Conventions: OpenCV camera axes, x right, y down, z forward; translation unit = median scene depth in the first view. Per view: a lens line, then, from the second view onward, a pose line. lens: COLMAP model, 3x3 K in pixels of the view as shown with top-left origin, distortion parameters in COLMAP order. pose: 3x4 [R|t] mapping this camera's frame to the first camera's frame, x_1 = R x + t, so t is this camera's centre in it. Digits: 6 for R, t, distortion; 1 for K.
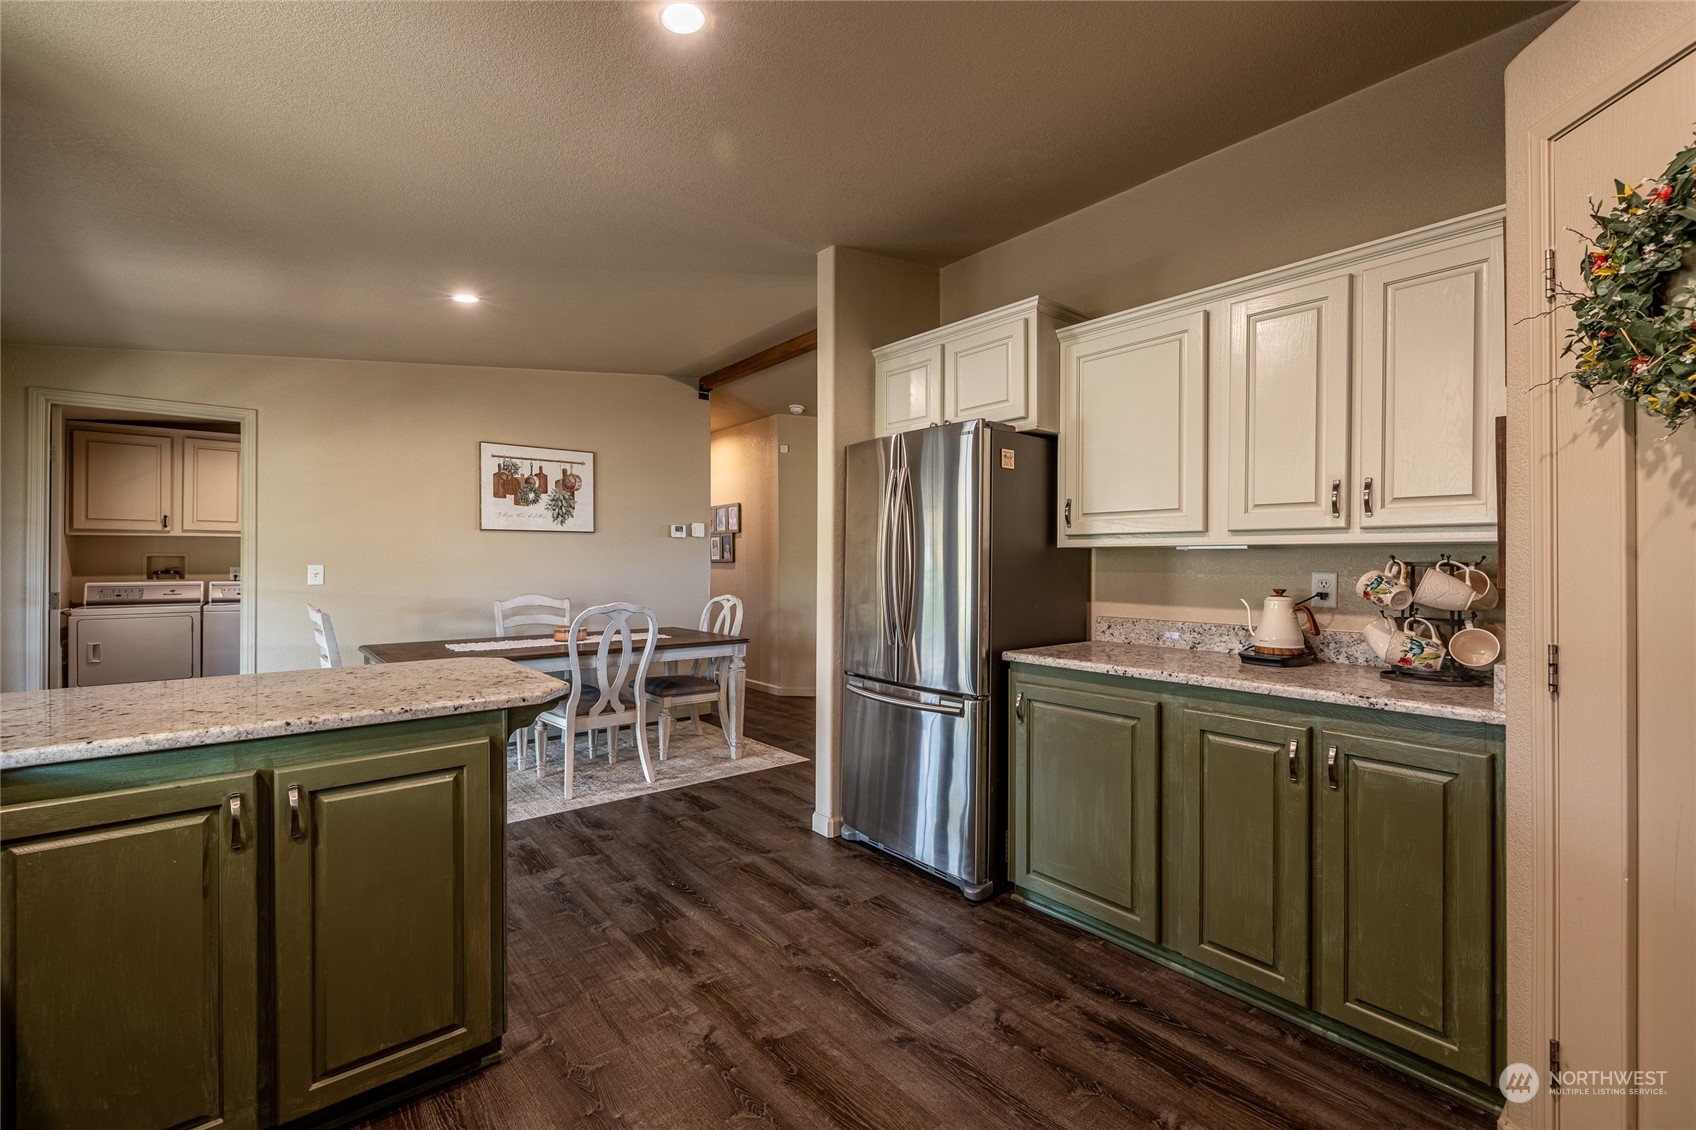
lens RADIAL K [[717.7, 0, 845.3], [0, 717.7, 559.6], [0, 0, 1]] dist [-0.000582, -0.000274]
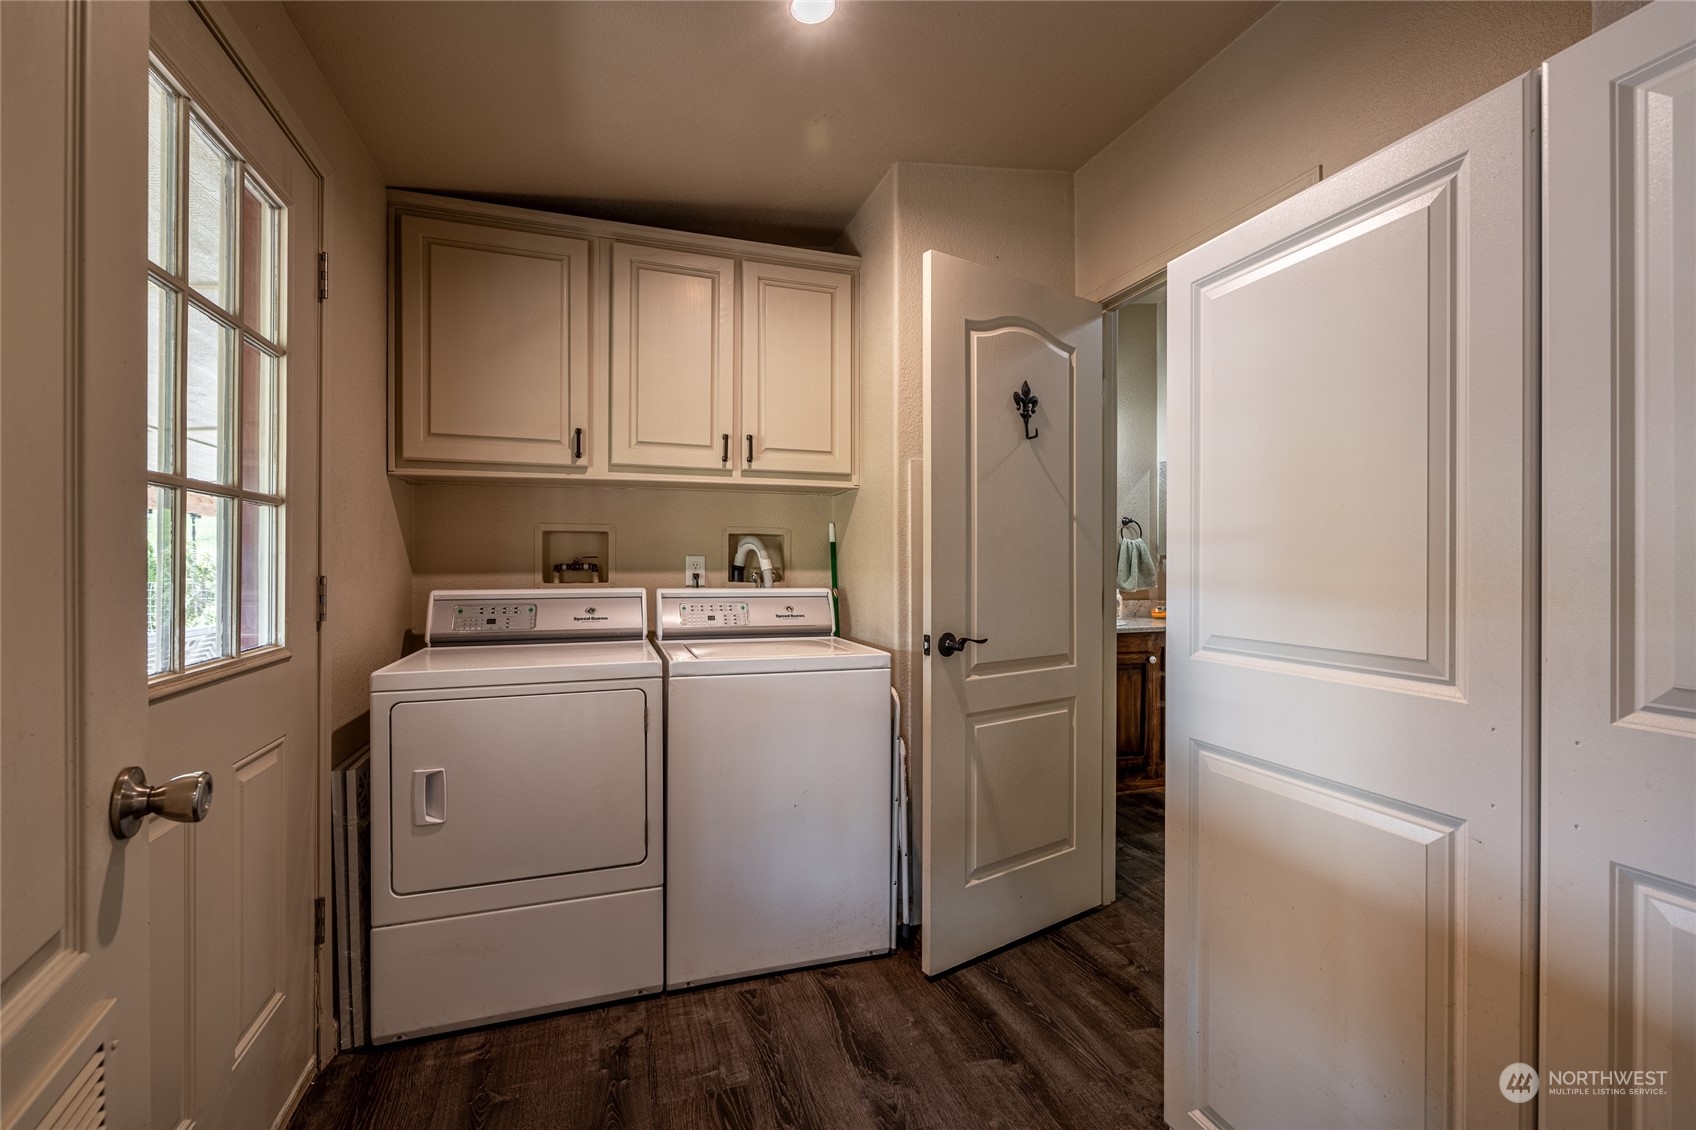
lens RADIAL K [[717.7, 0, 843.2], [0, 717.7, 566.0], [0, 0, 1]] dist [-0.000582, -0.000274]
pose [[0.935348, -0.001164, -0.353726, -0.656571], [0.002404, 0.999992, 0.003068, 0.016552], [0.353720, -0.003721, 0.935344, 0.664324]]
